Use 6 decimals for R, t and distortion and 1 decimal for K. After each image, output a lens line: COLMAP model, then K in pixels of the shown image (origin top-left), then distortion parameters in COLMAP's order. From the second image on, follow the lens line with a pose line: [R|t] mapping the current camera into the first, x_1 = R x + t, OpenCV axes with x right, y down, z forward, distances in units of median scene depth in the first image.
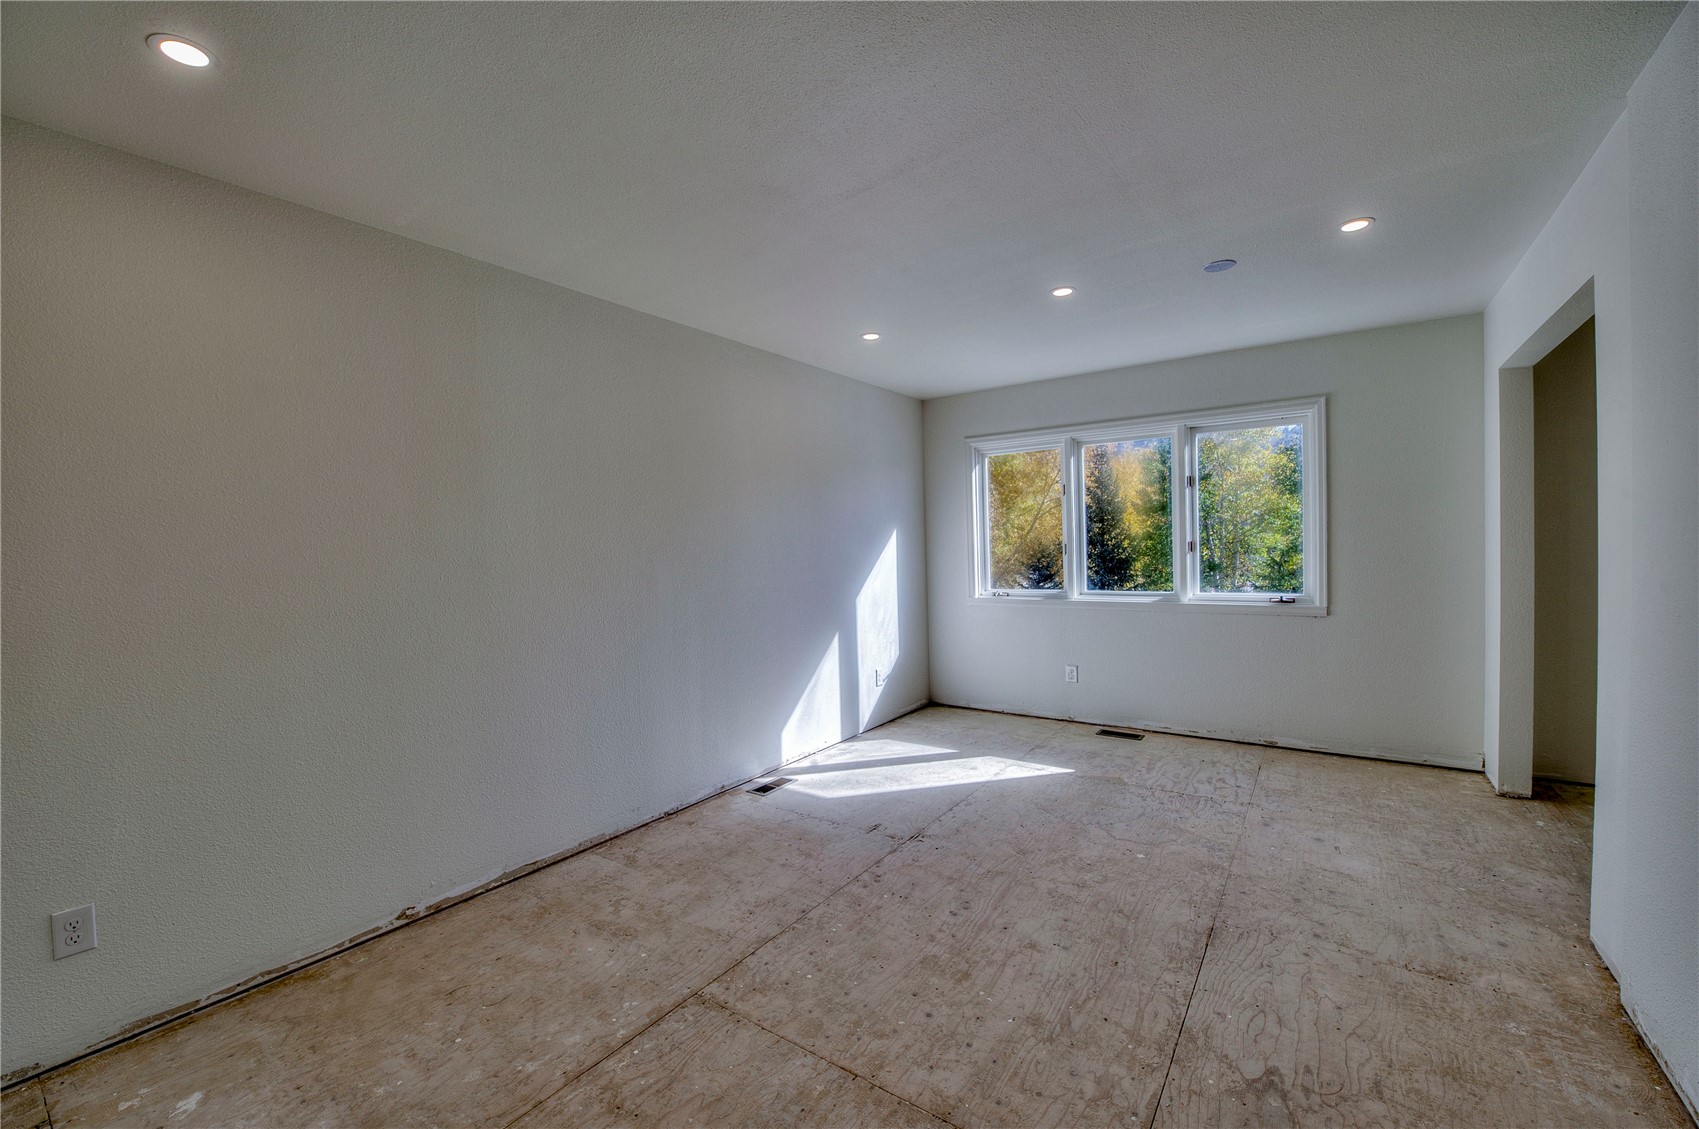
lens RADIAL K [[678.8, 0, 856.0], [0, 678.8, 562.9], [0, 0, 1]] dist [-0.018467, -0.000386]
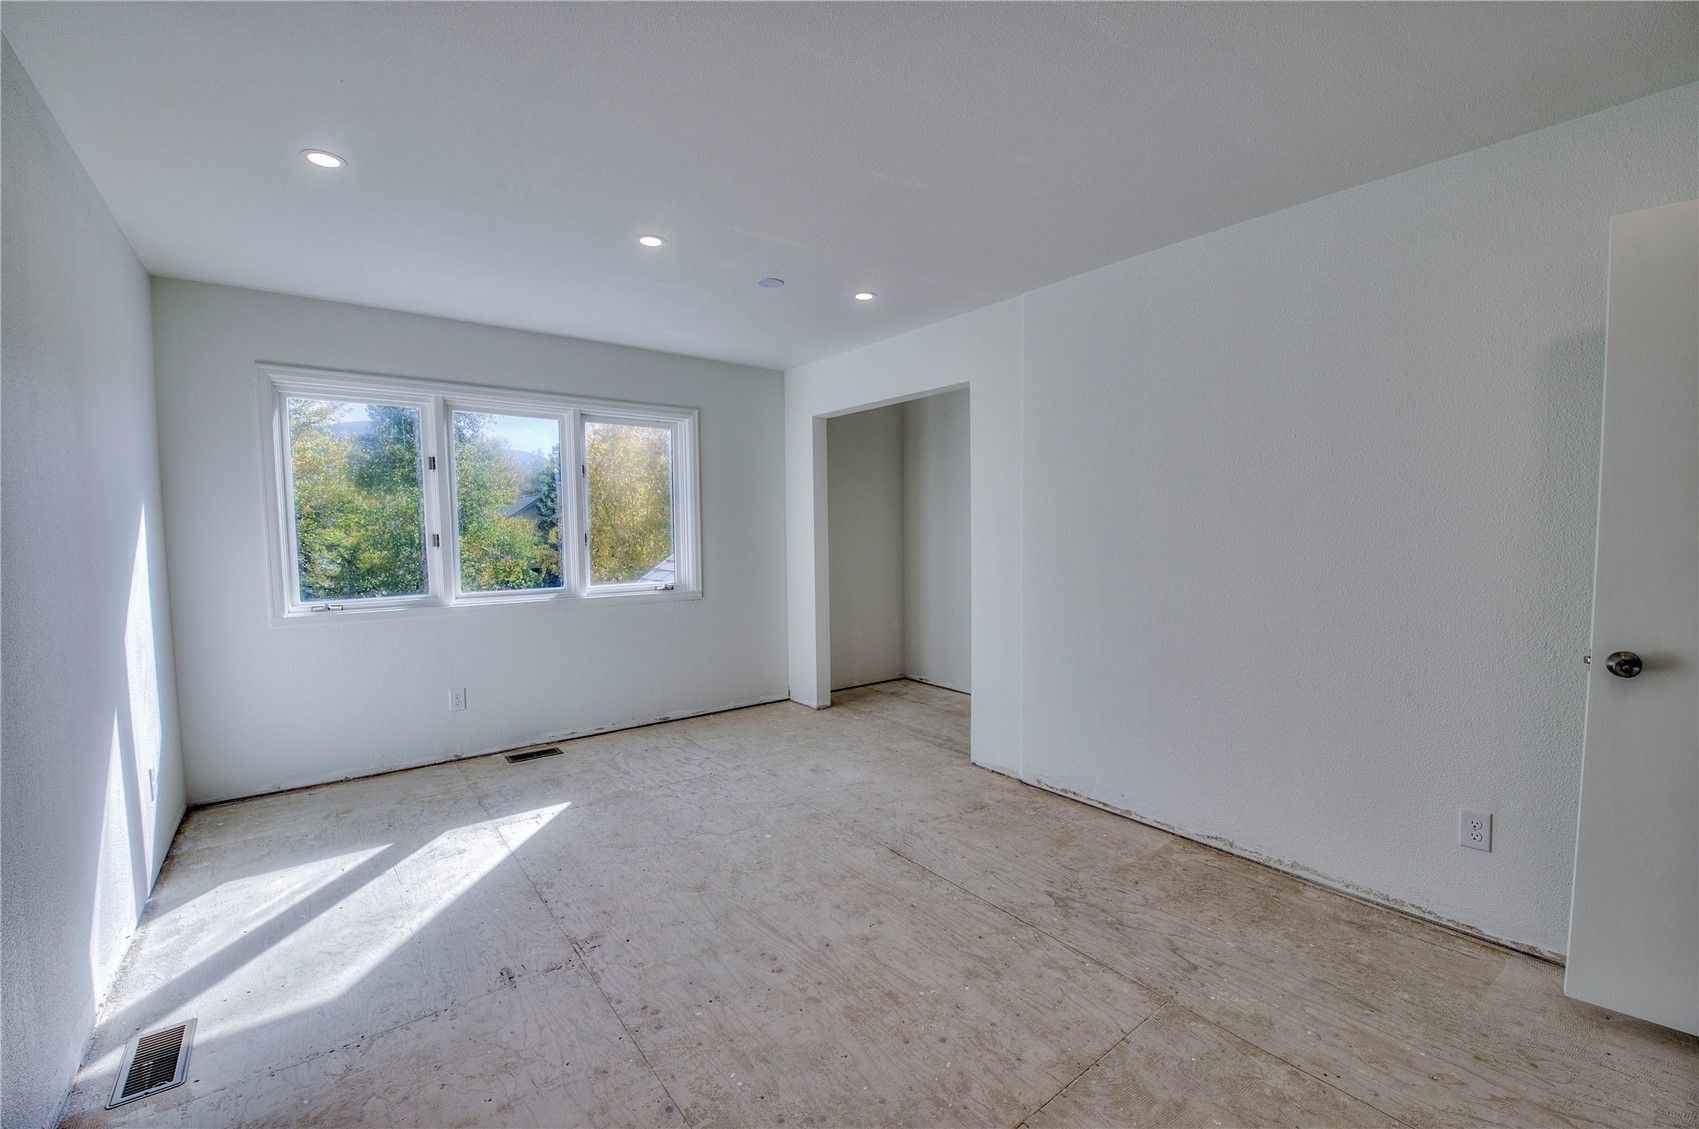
lens RADIAL K [[699.7, 0, 849.5], [0, 699.7, 564.5], [0, 0, 1]] dist [-0.010111, -0.005531]
pose [[0.293162, -0.028105, 0.955650, -0.405197], [0.023852, 0.999472, 0.022077, -0.000580], [-0.955765, 0.016322, 0.293678, 0.412174]]
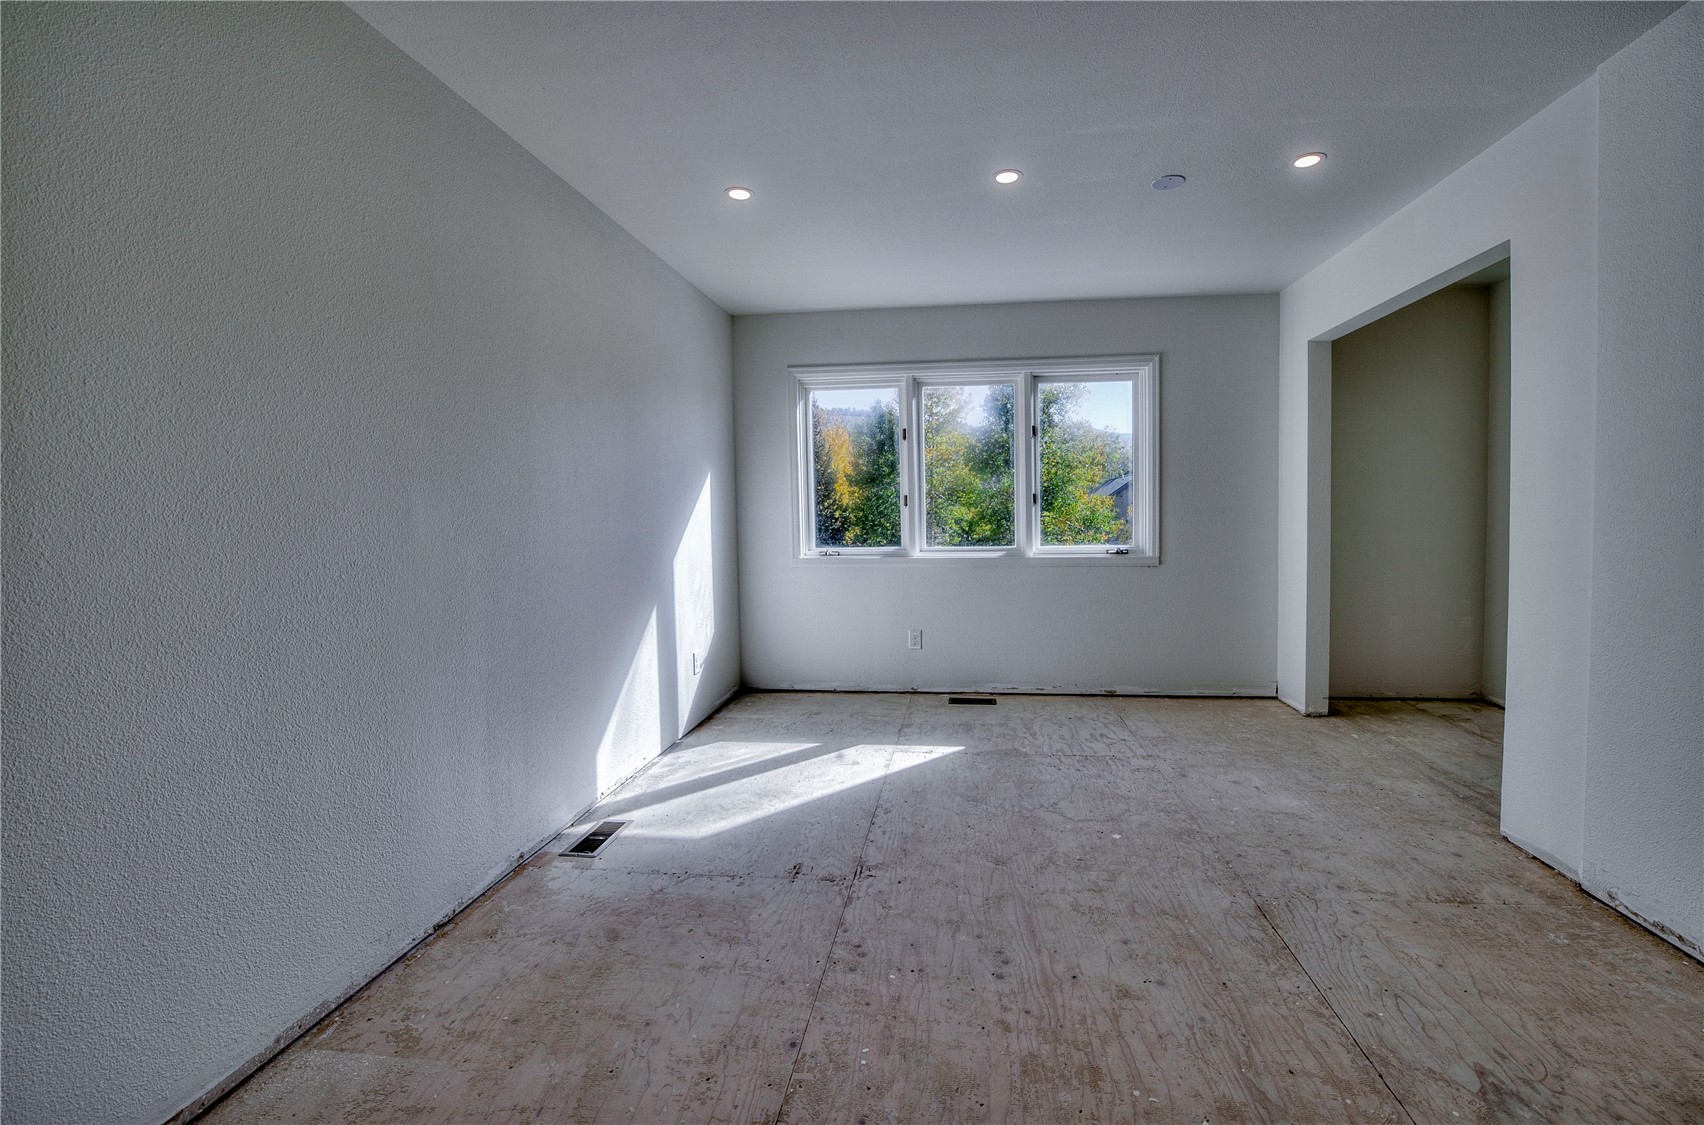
lens RADIAL K [[696.1, 0, 893.7], [0, 696.1, 542.8], [0, 0, 1]] dist [-0.012653, -0.004105]
pose [[0.876629, -0.007723, 0.481104, -0.190942], [0.003589, 0.999948, 0.009513, 0.033572], [-0.481153, -0.006613, 0.876612, 0.260887]]
